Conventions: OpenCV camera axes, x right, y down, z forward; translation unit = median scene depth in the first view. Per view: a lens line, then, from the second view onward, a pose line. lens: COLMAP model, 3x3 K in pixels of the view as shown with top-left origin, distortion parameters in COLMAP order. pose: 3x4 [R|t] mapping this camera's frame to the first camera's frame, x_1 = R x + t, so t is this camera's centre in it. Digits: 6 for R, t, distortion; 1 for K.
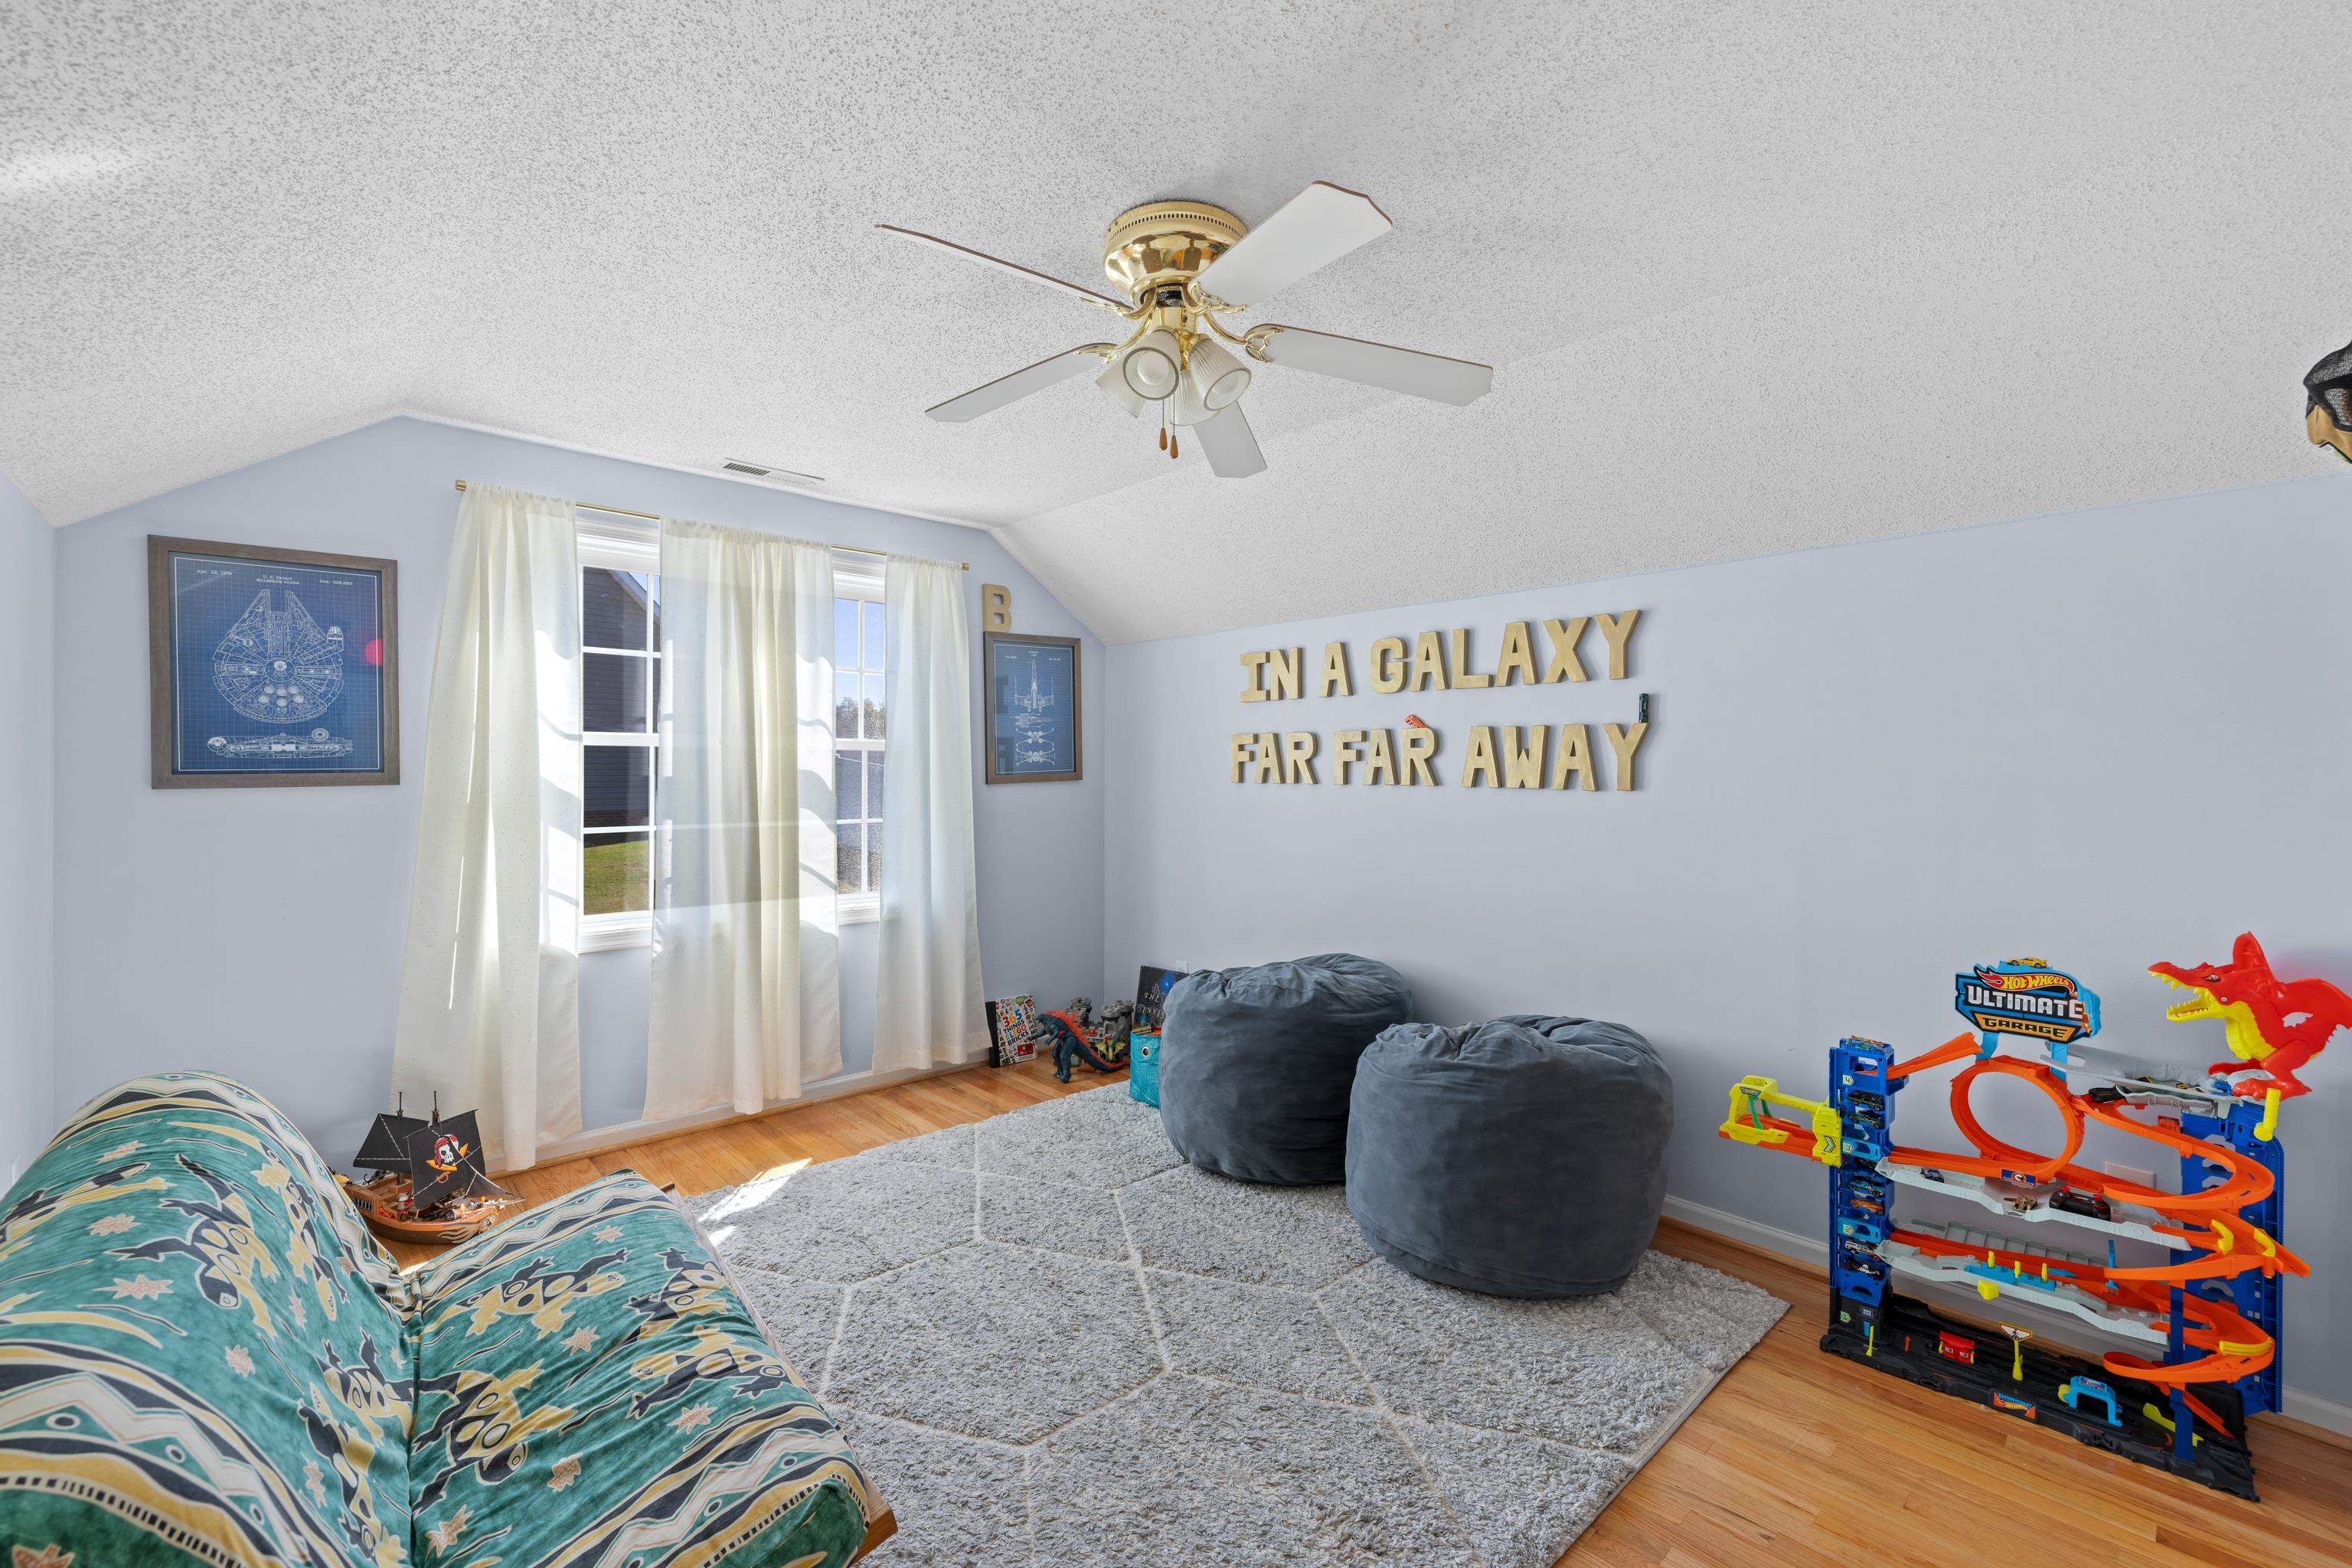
lens RADIAL K [[992.2, 0, 1170.9], [0, 992.2, 773.4], [0, 0, 1]] dist [0.000816, -0.000171]
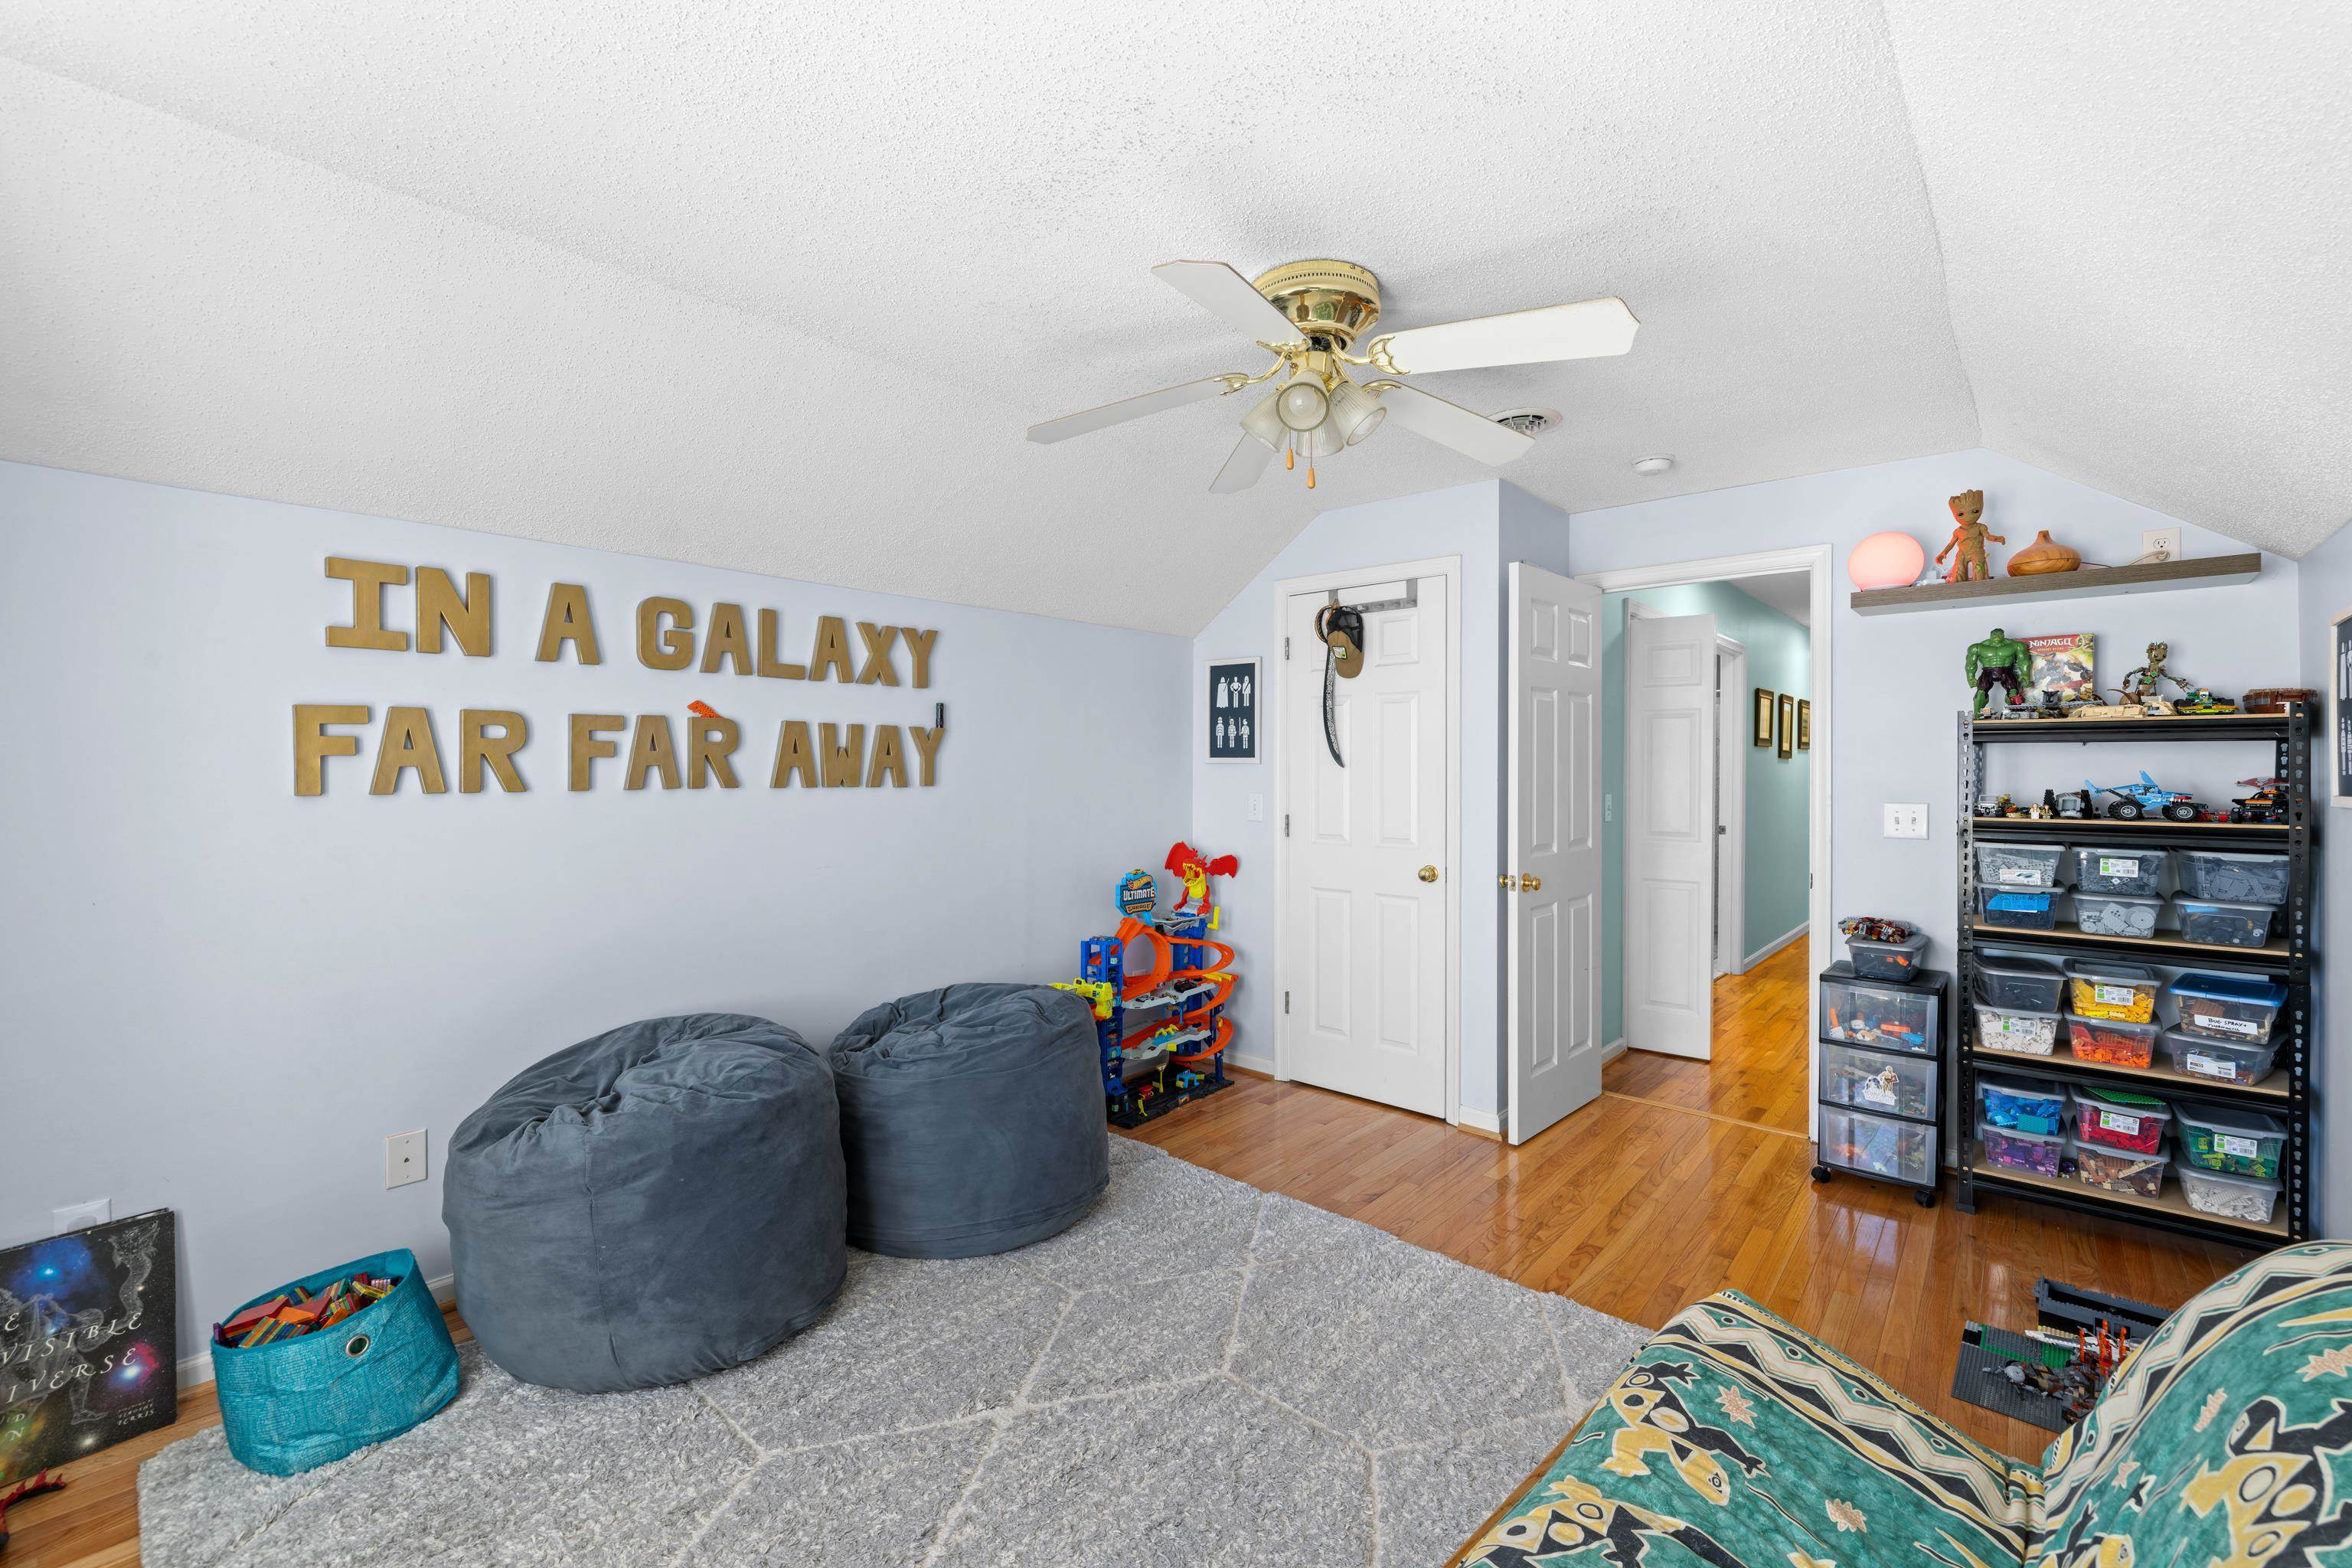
lens RADIAL K [[992.2, 0, 1171.4], [0, 992.2, 778.9], [0, 0, 1]] dist [0.000816, -0.000171]
pose [[-0.104569, -0.016817, 0.994375, -0.708604], [0.004038, 0.999842, 0.017334, -0.009605], [-0.994509, 0.005828, -0.104484, 0.834626]]
